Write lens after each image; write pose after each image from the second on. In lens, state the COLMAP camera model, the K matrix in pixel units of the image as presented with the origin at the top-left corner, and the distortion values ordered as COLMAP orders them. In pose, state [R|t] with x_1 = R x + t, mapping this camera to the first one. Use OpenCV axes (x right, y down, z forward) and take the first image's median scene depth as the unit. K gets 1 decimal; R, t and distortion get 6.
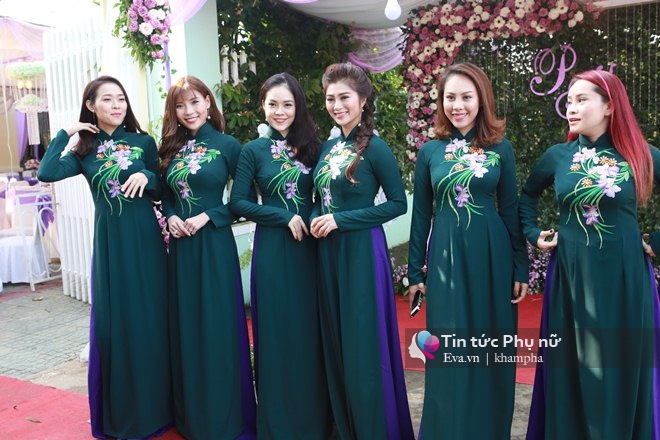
lens RADIAL K [[640.5, 0, 330.0], [0, 640.5, 220.0], [0, 0, 1]] dist [-0.047665, 0.078463]
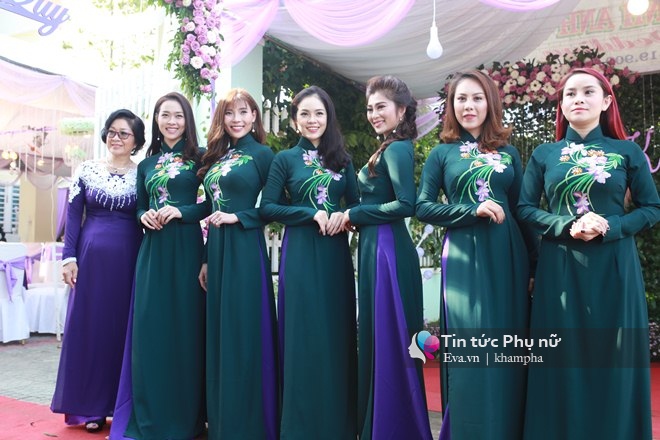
lens RADIAL K [[640.5, 0, 330.0], [0, 640.5, 220.0], [0, 0, 1]] dist [-0.047665, 0.078463]
pose [[0.998212, 0.037661, -0.046423, -0.008272], [-0.044947, 0.984848, -0.167496, 0.085387], [0.039411, 0.169283, 0.984779, 0.013207]]
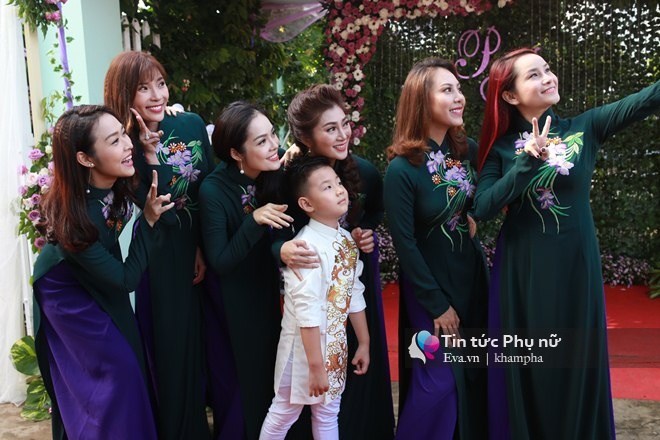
lens RADIAL K [[640.5, 0, 330.0], [0, 640.5, 220.0], [0, 0, 1]] dist [-0.047665, 0.078463]
pose [[0.982476, -0.020799, 0.185227, -0.055877], [0.017405, 0.999650, 0.019933, -0.004946], [-0.185577, -0.016360, 0.982493, 0.089501]]
